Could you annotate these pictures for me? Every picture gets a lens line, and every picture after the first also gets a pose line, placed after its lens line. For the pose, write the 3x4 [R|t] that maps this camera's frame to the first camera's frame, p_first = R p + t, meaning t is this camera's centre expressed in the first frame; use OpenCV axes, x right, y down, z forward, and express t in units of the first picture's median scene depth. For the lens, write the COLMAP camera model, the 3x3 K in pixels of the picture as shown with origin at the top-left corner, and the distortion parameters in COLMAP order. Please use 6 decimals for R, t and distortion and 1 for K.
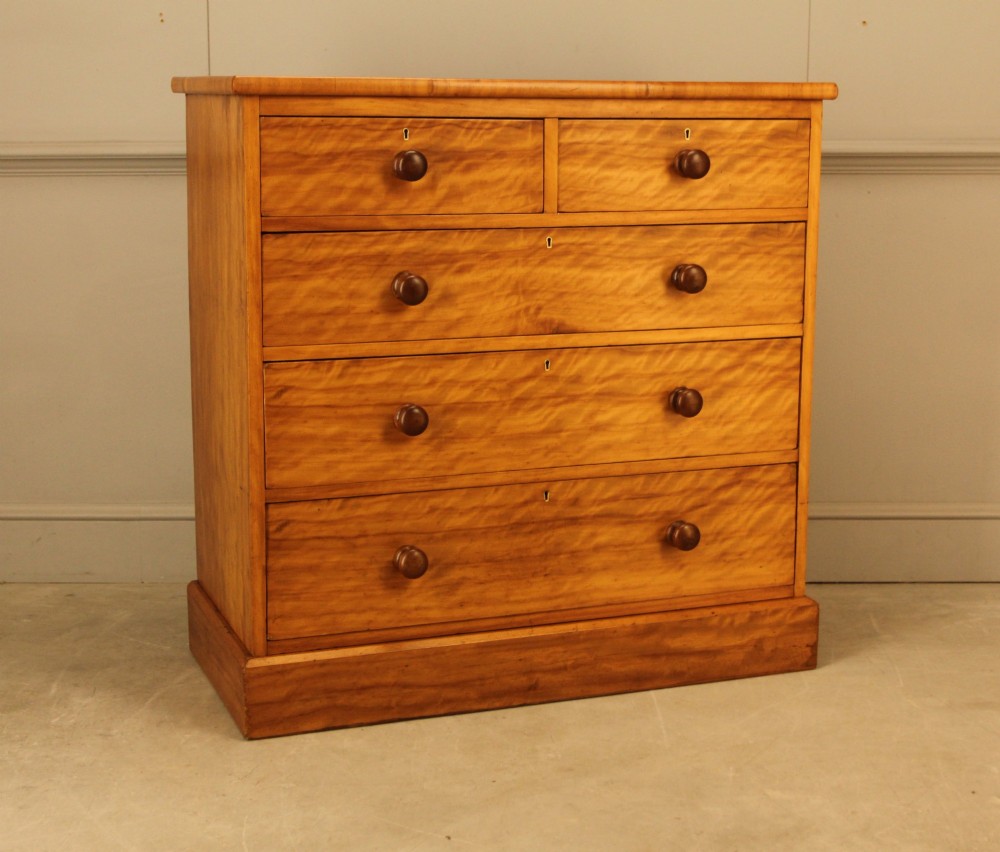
lens RADIAL K [[1739.5, 0, 498.5], [0, 1739.5, 430.4], [0, 0, 1]] dist [-0.026819, 0.000000]
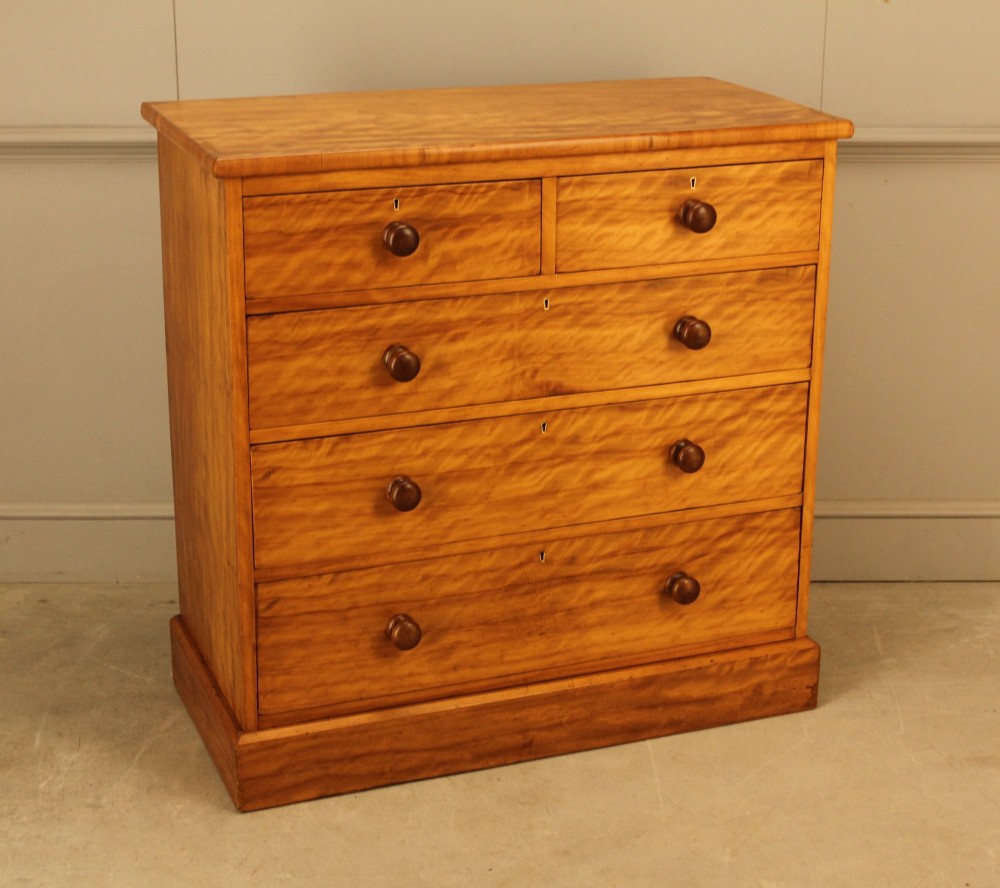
lens RADIAL K [[1934.0, 0, 502.6], [0, 1934.0, 449.3], [0, 0, 1]] dist [-0.017442, 0.000000]
pose [[0.999903, -0.001768, 0.013831, -0.009601], [-0.000273, 0.989254, 0.146206, -0.182294], [-0.013941, -0.146196, 0.989157, -0.059090]]
